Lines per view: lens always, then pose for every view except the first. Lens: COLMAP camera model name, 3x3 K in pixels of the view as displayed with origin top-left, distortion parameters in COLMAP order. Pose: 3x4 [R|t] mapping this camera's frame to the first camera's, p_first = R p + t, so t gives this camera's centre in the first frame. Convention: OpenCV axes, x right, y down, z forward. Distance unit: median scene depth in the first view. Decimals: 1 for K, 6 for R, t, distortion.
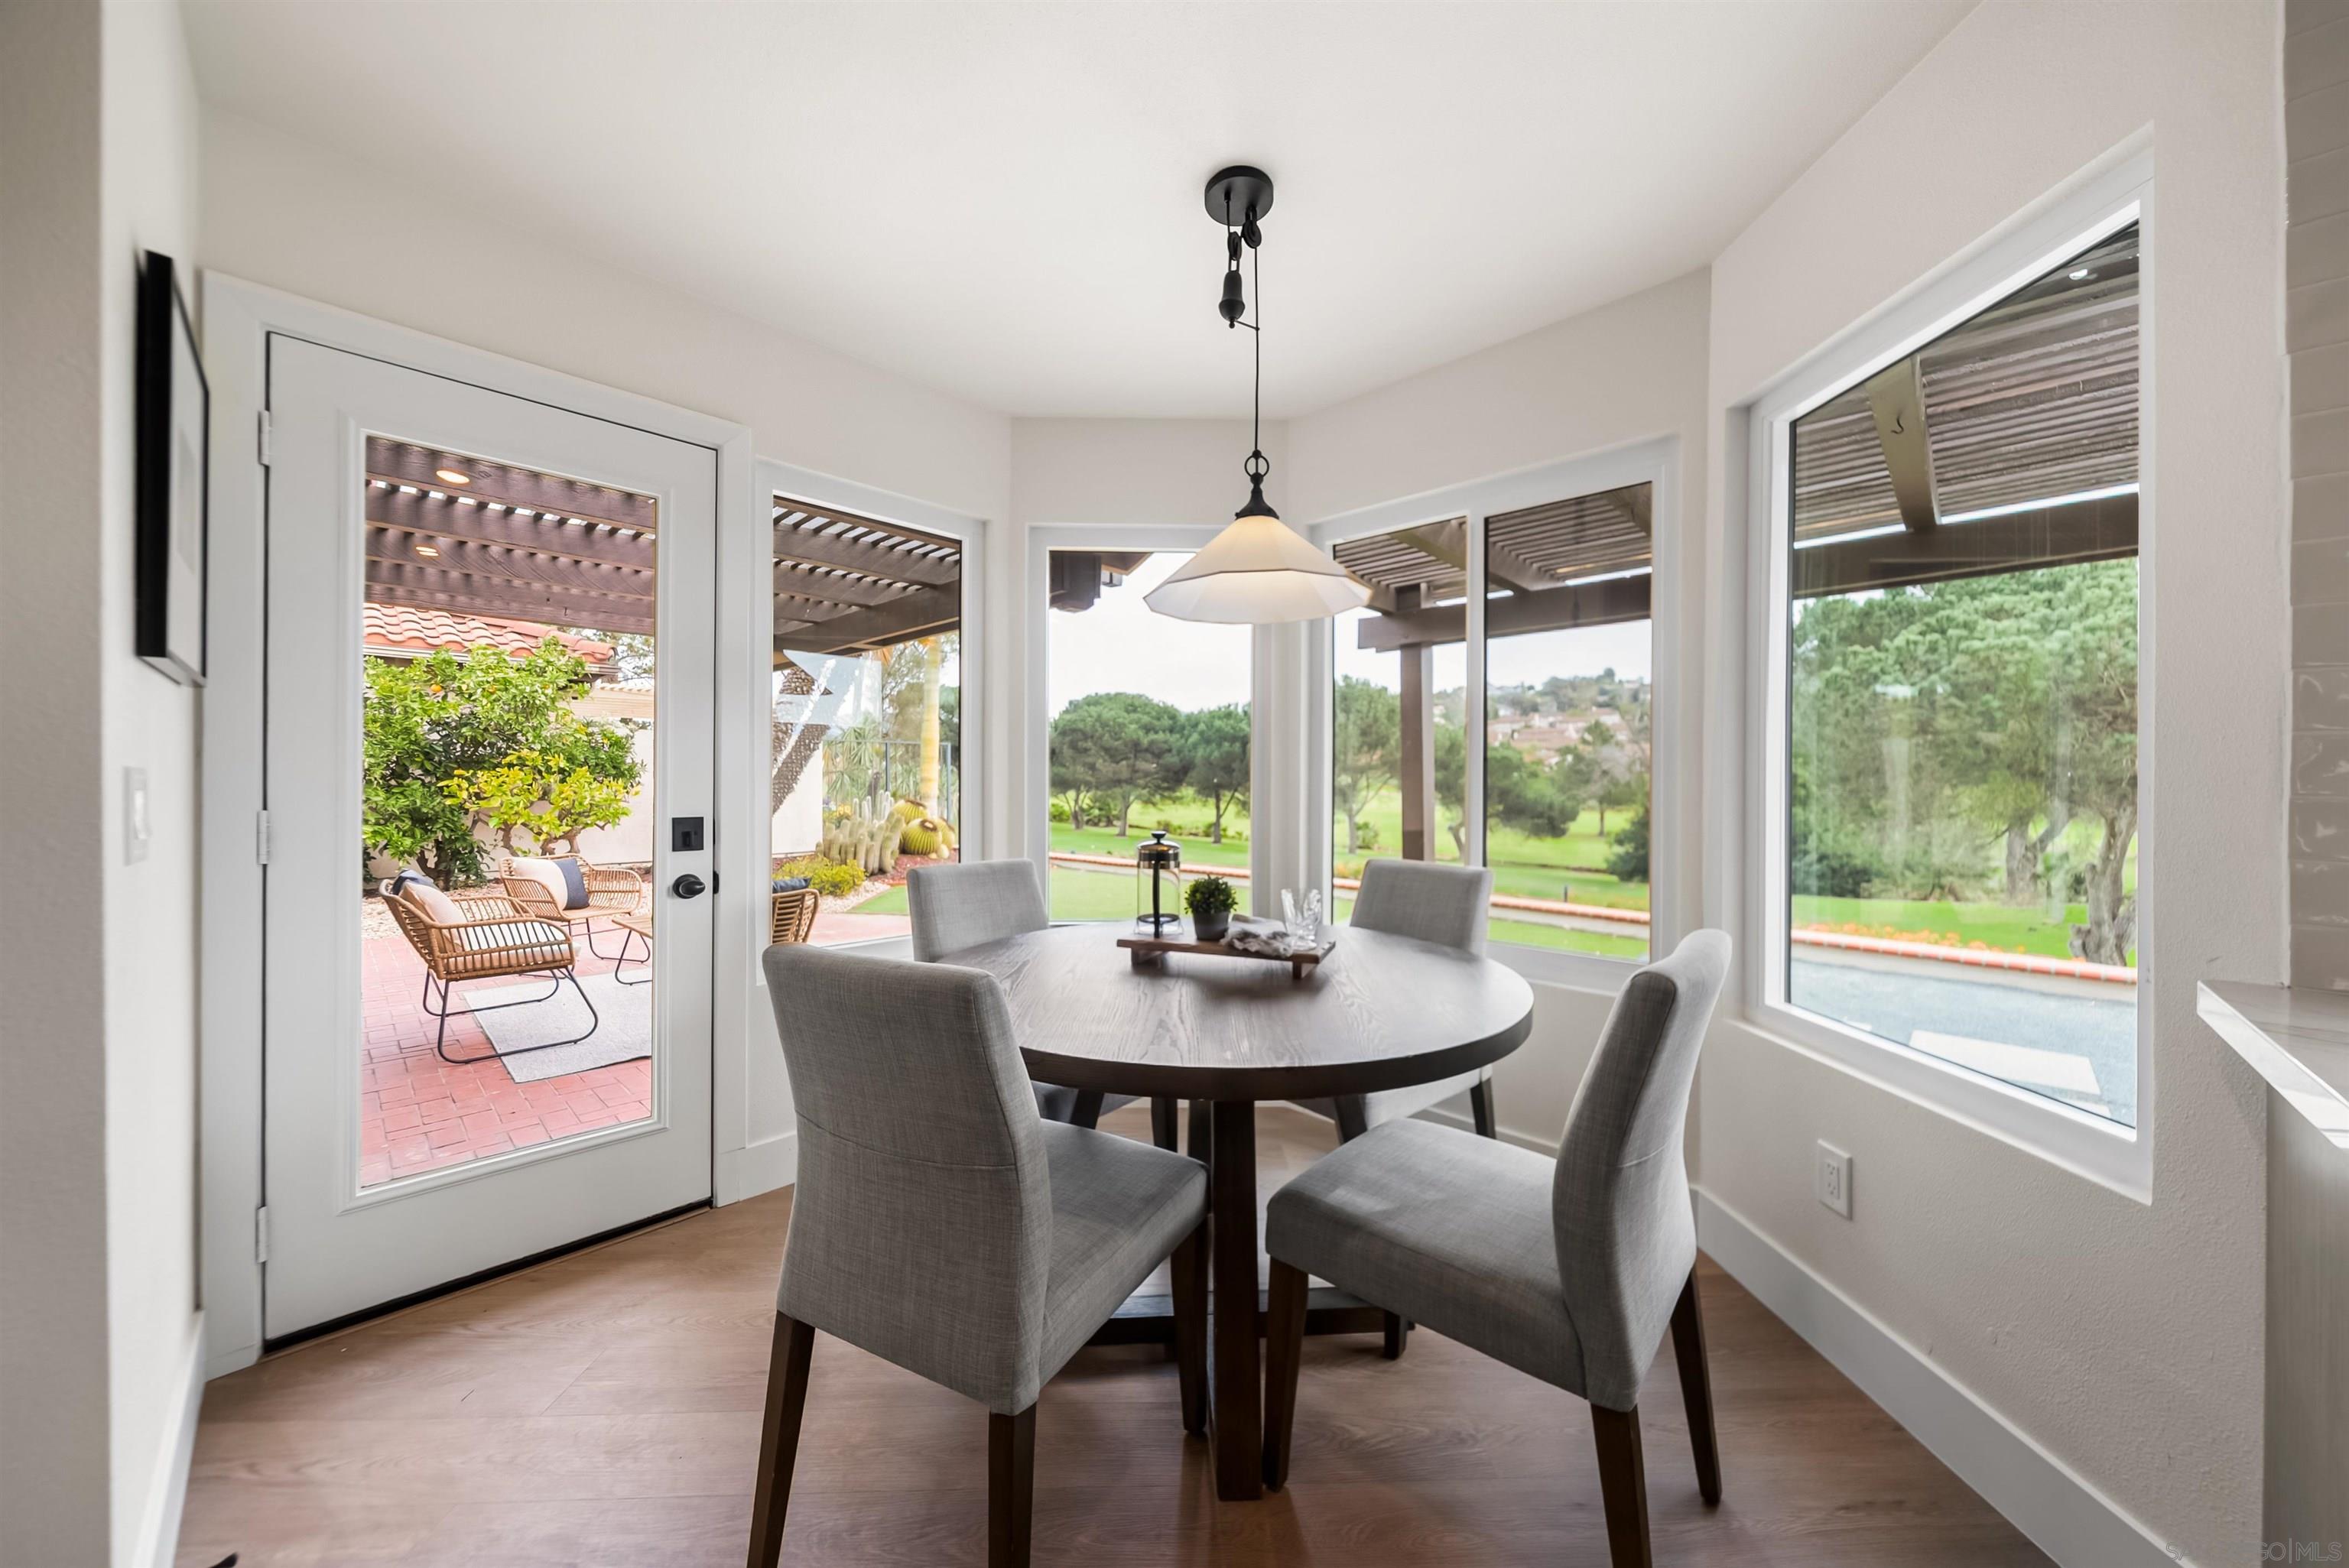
lens RADIAL K [[816.6, 0, 1190.1], [0, 816.6, 782.9], [0, 0, 1]] dist [-0.000278, -0.001083]
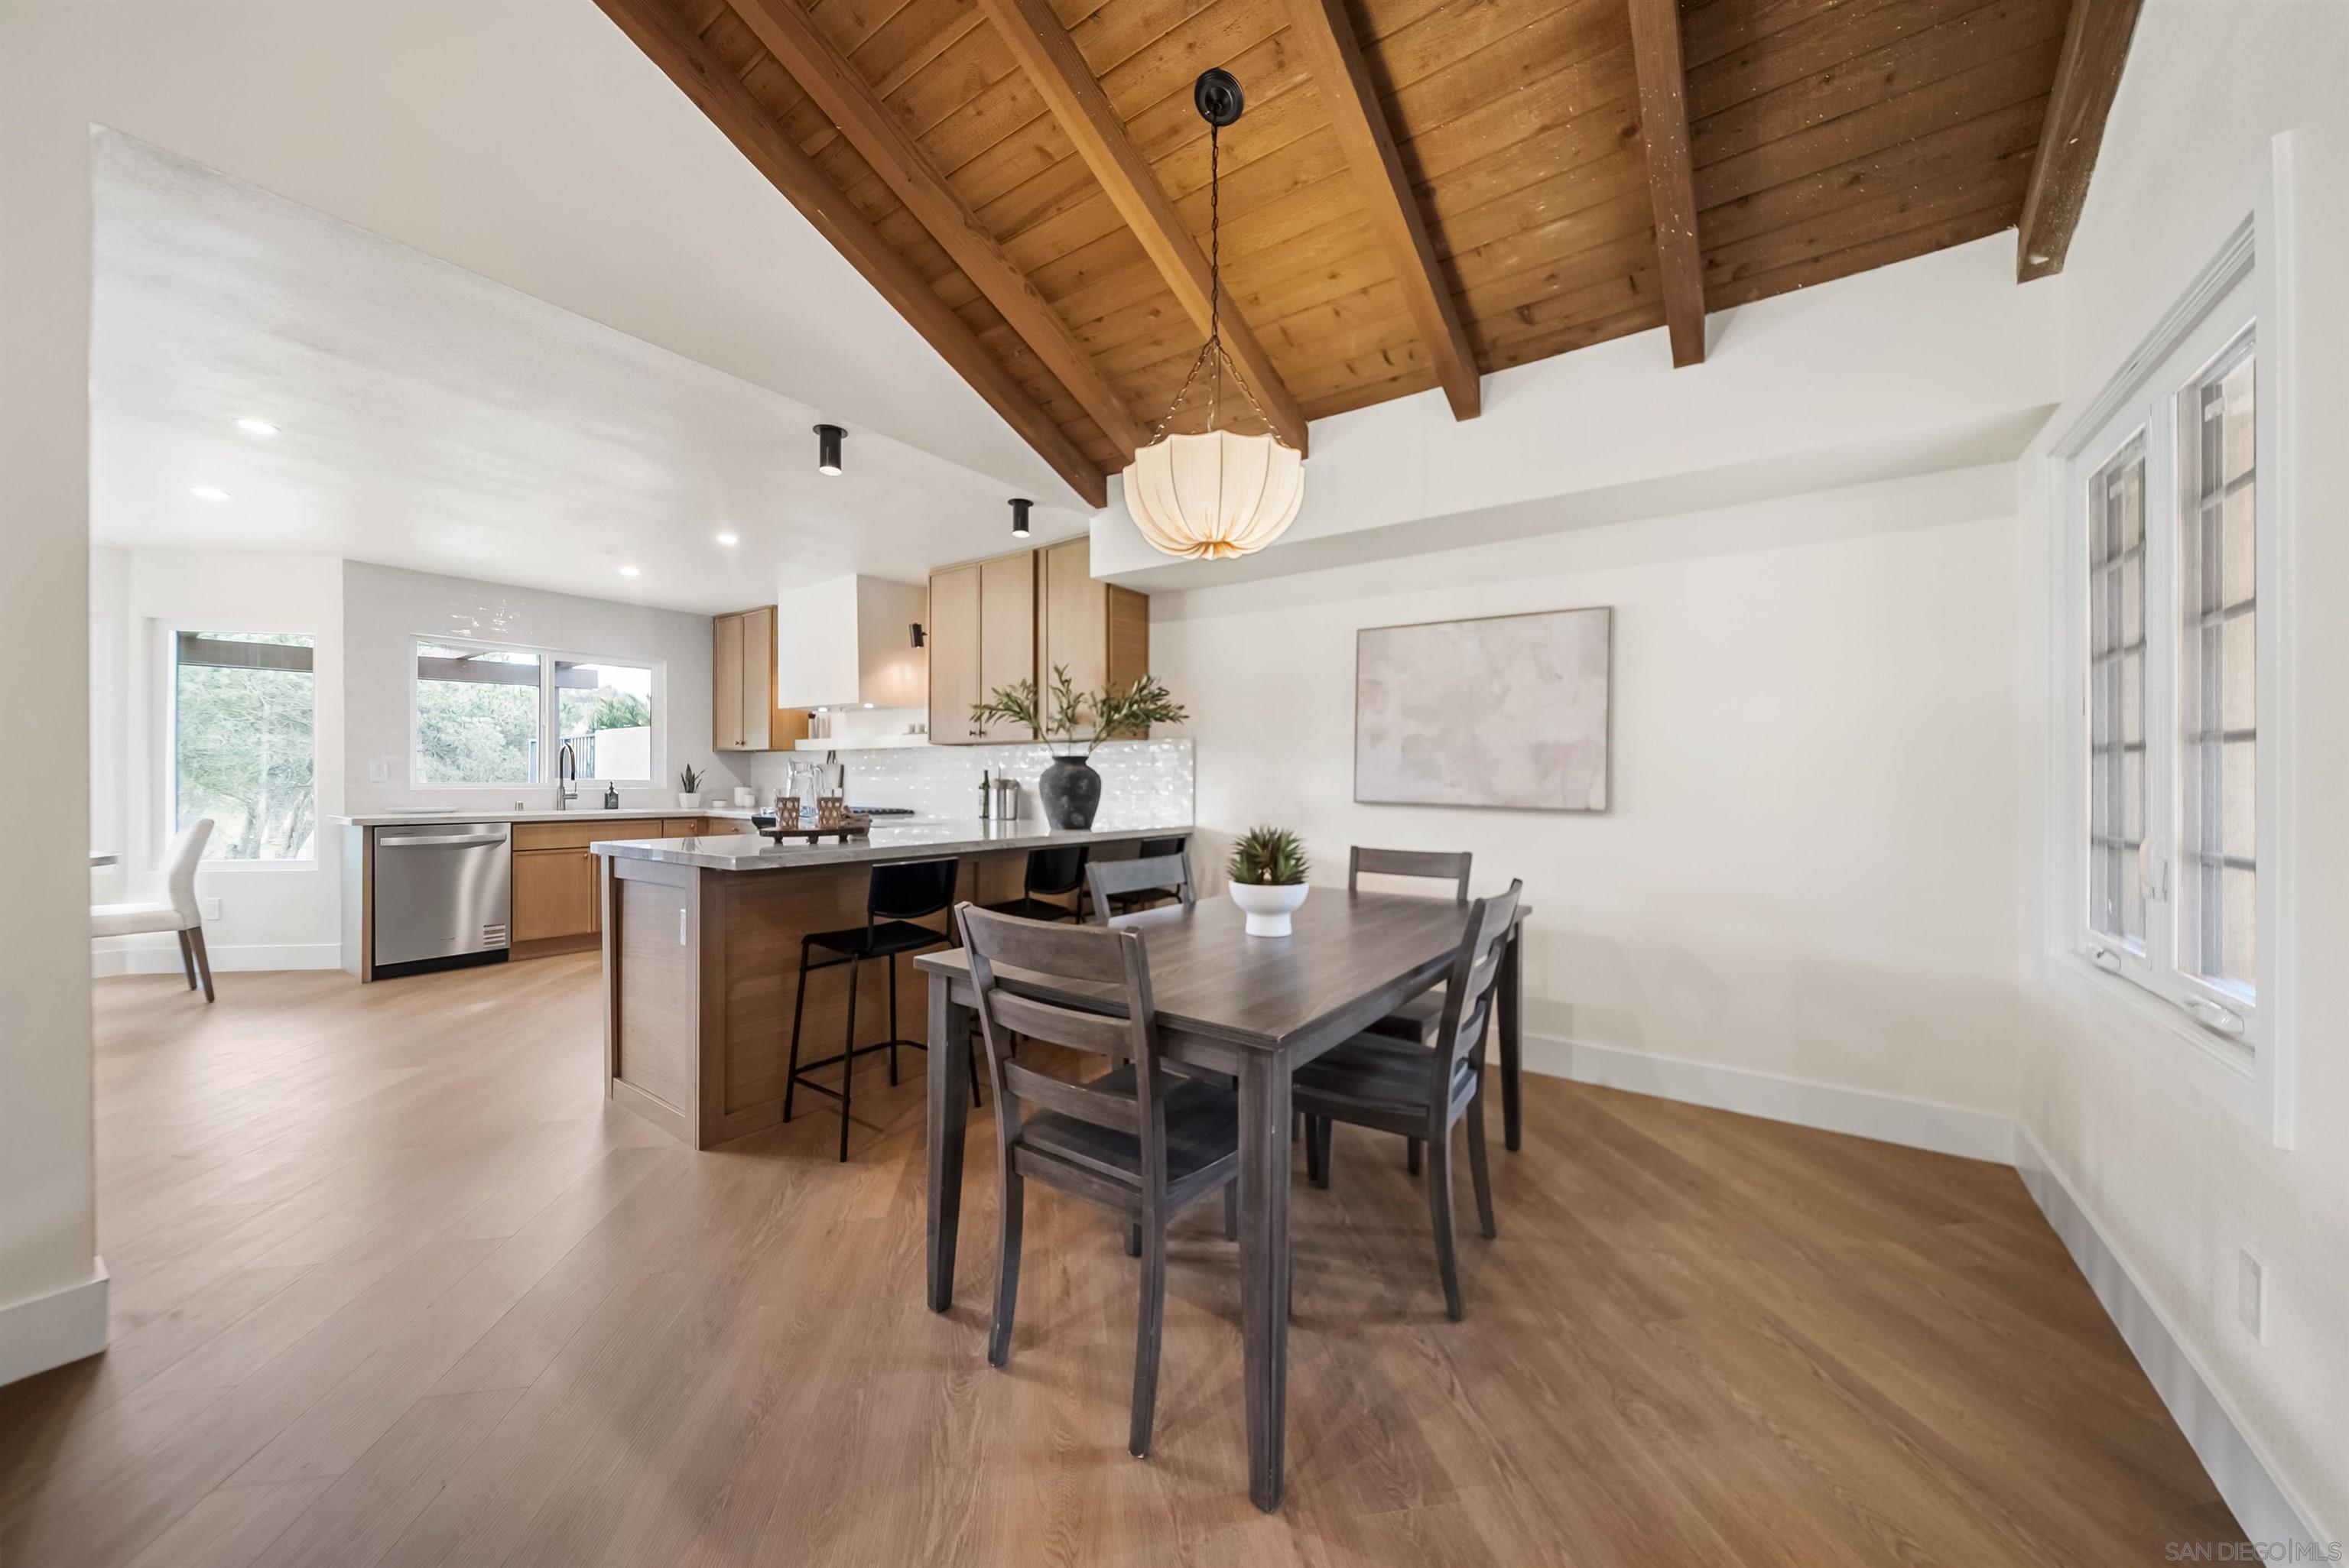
lens RADIAL K [[816.6, 0, 1191.8], [0, 816.6, 788.2], [0, 0, 1]] dist [-0.000278, -0.001083]
pose [[-0.140547, -0.013656, 0.989980, -0.258445], [-0.004648, 0.999903, 0.013133, 0.000112], [-0.990063, -0.002756, -0.140596, -0.206317]]
